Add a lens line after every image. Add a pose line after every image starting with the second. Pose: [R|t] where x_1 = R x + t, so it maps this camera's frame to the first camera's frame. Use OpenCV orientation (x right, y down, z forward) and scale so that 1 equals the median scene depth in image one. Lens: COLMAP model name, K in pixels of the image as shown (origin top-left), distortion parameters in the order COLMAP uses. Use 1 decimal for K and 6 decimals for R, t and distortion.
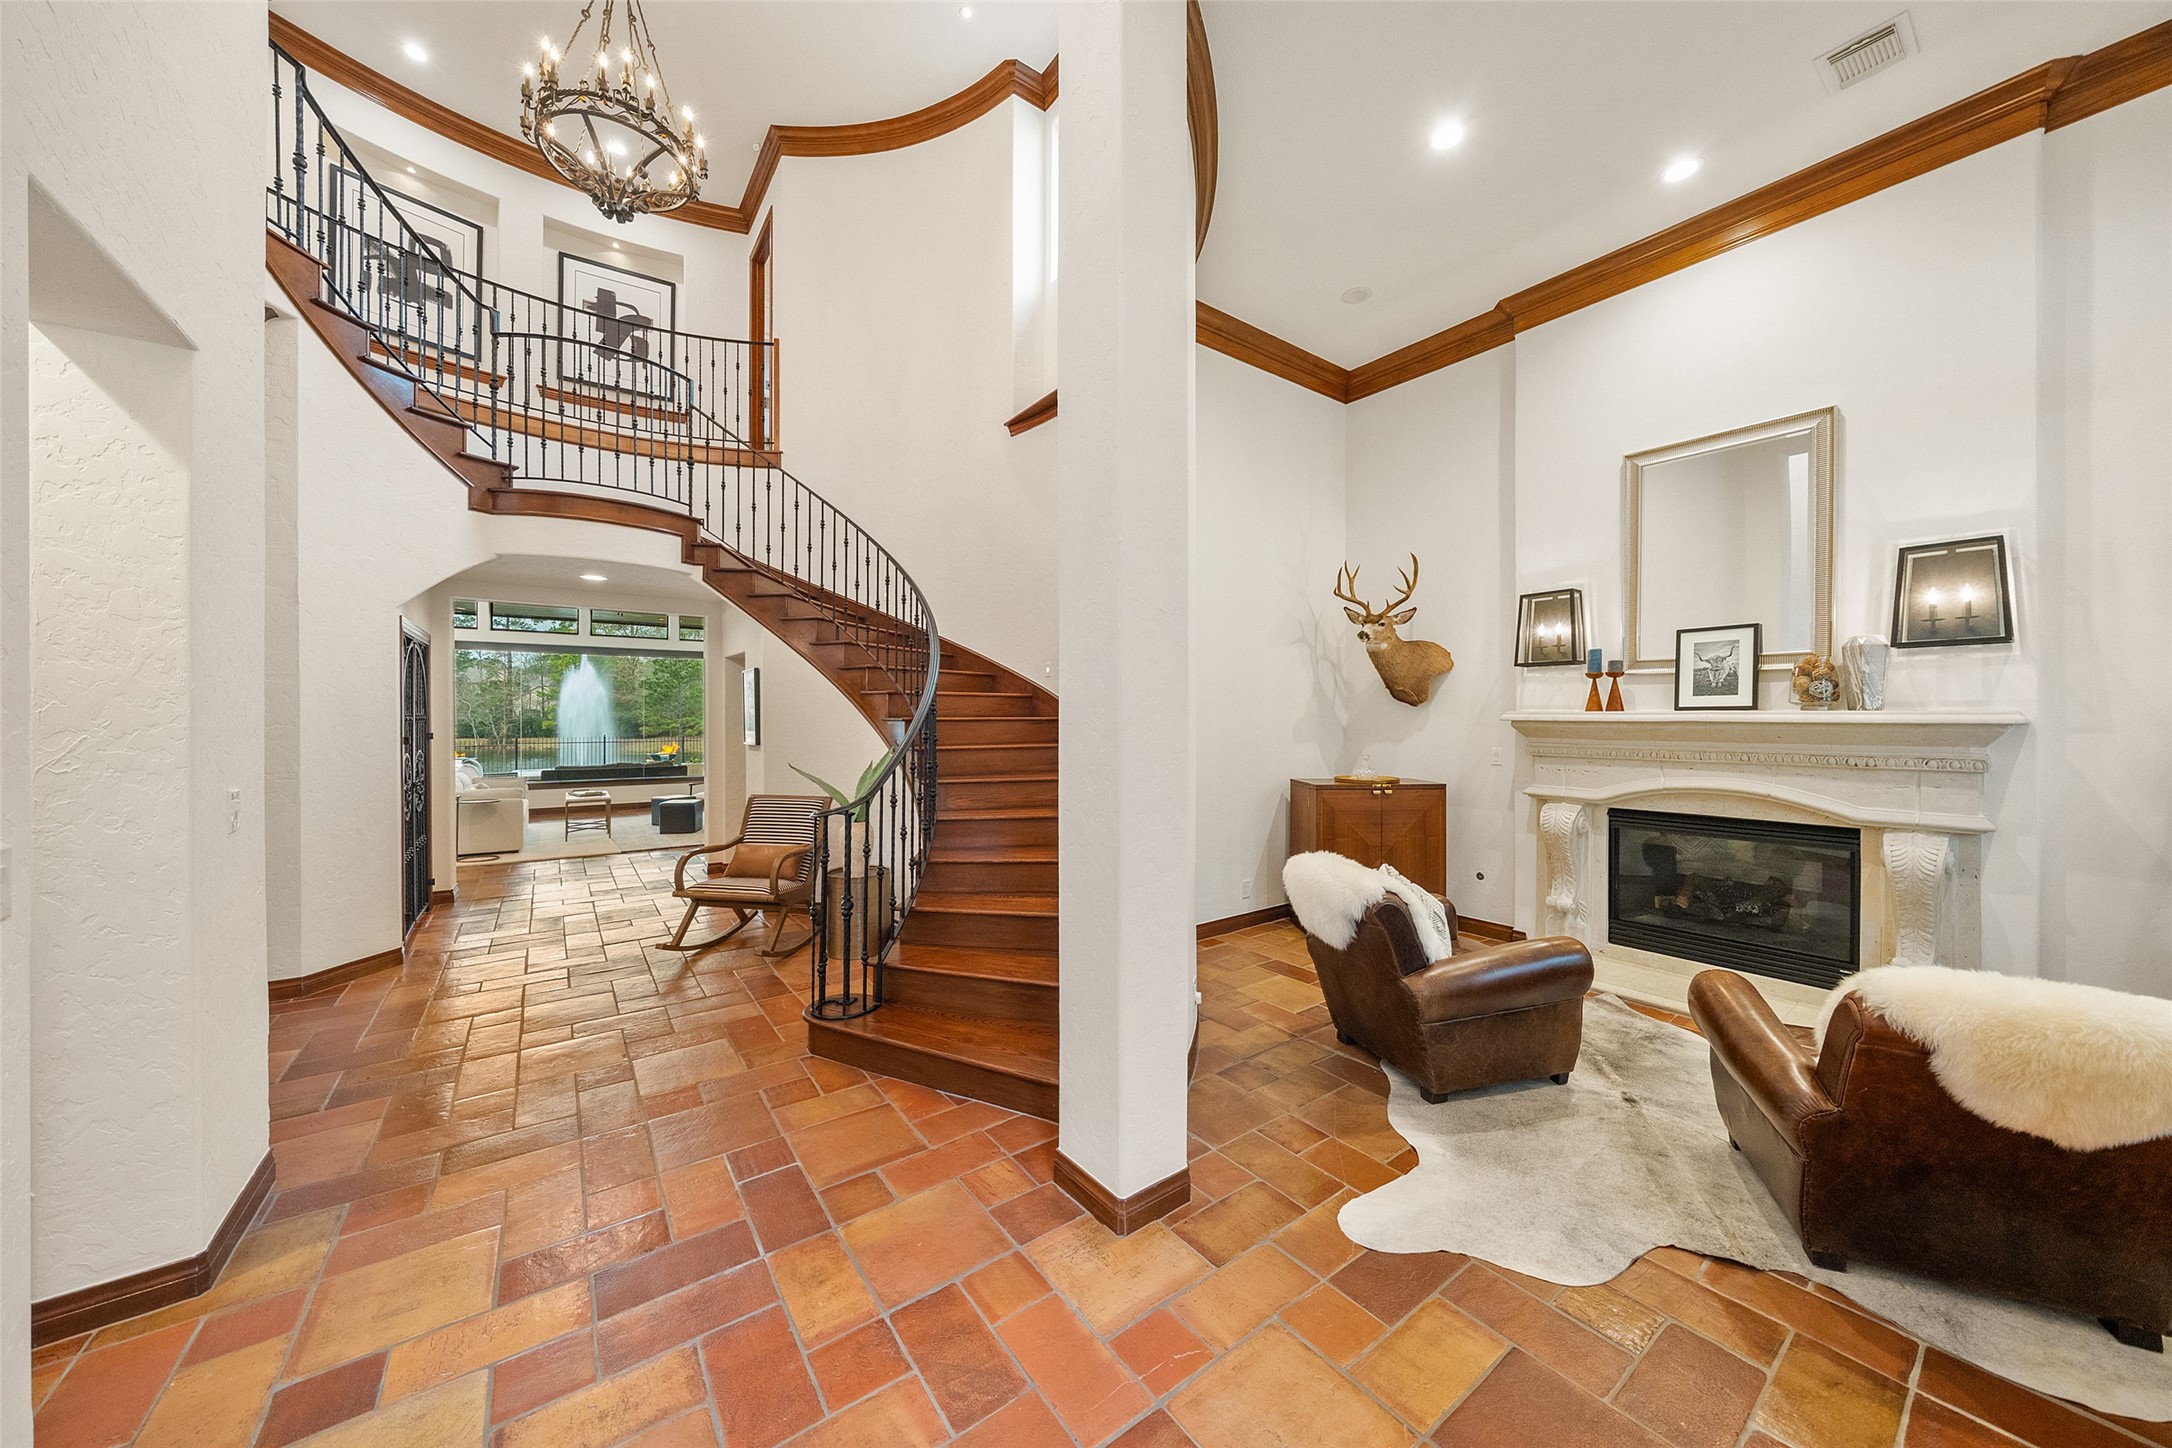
lens RADIAL K [[719.7, 0, 1093.7], [0, 719.7, 722.9], [0, 0, 1]] dist [-0.000148, -0.000003]
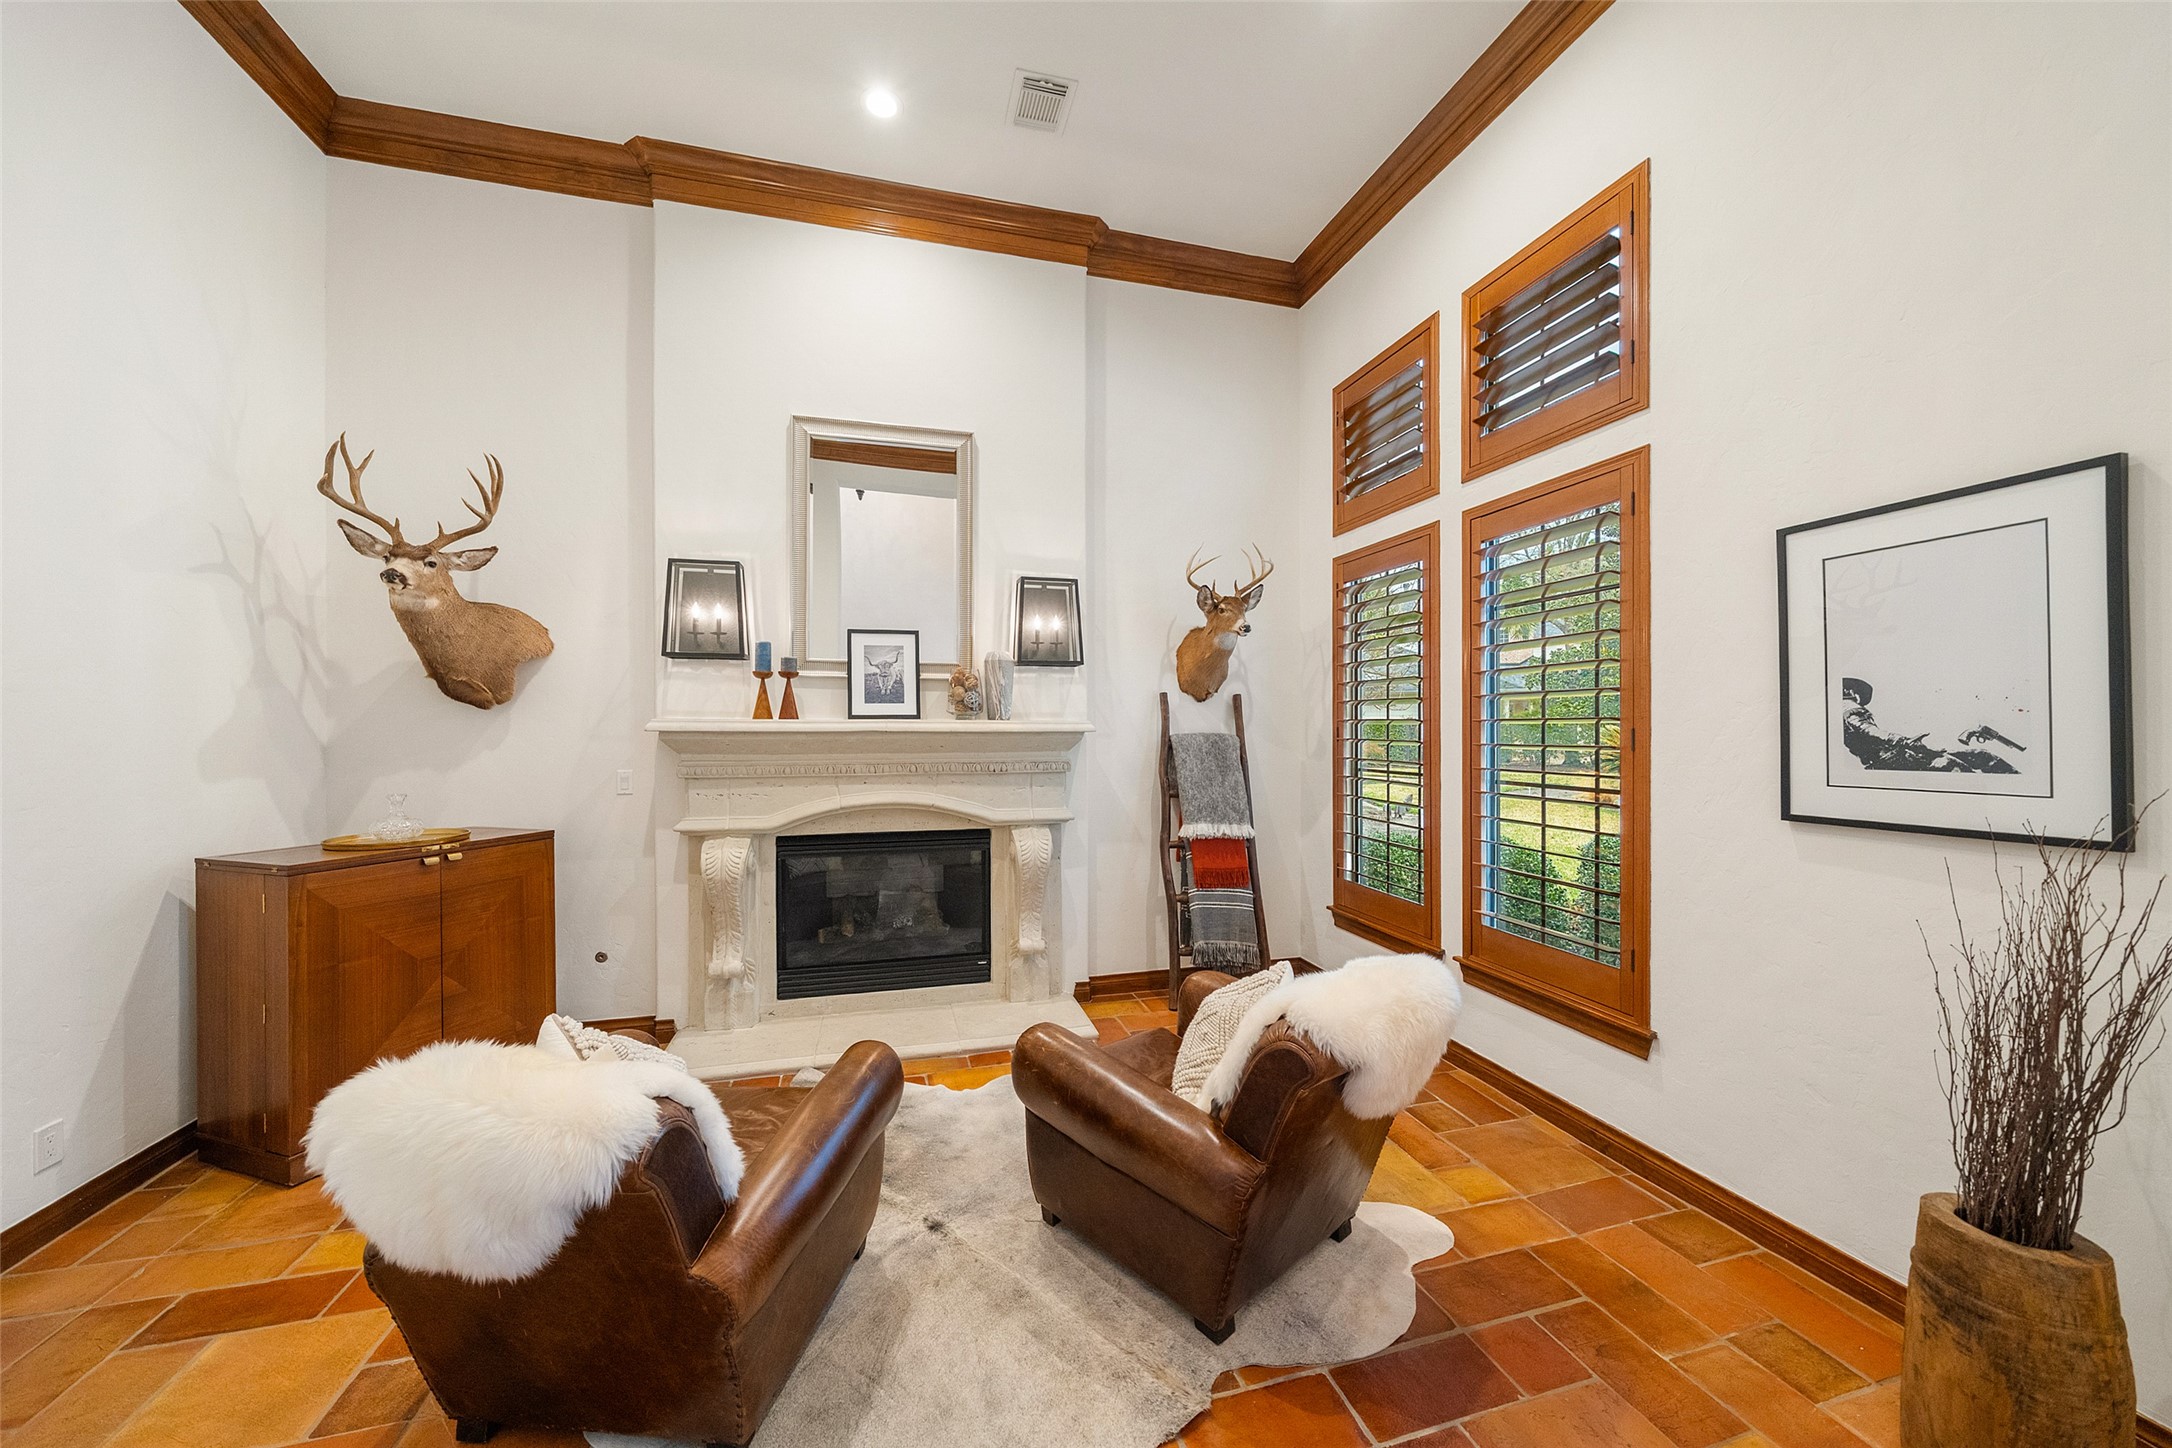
lens RADIAL K [[759.1, 0, 1086.5], [0, 759.1, 731.4], [0, 0, 1]] dist [-0.007136, 0.000087]
pose [[0.362592, -0.004623, 0.931937, 0.036500], [0.008352, 0.999964, 0.001711, -0.001055], [-0.931911, 0.007163, 0.362617, 0.357222]]
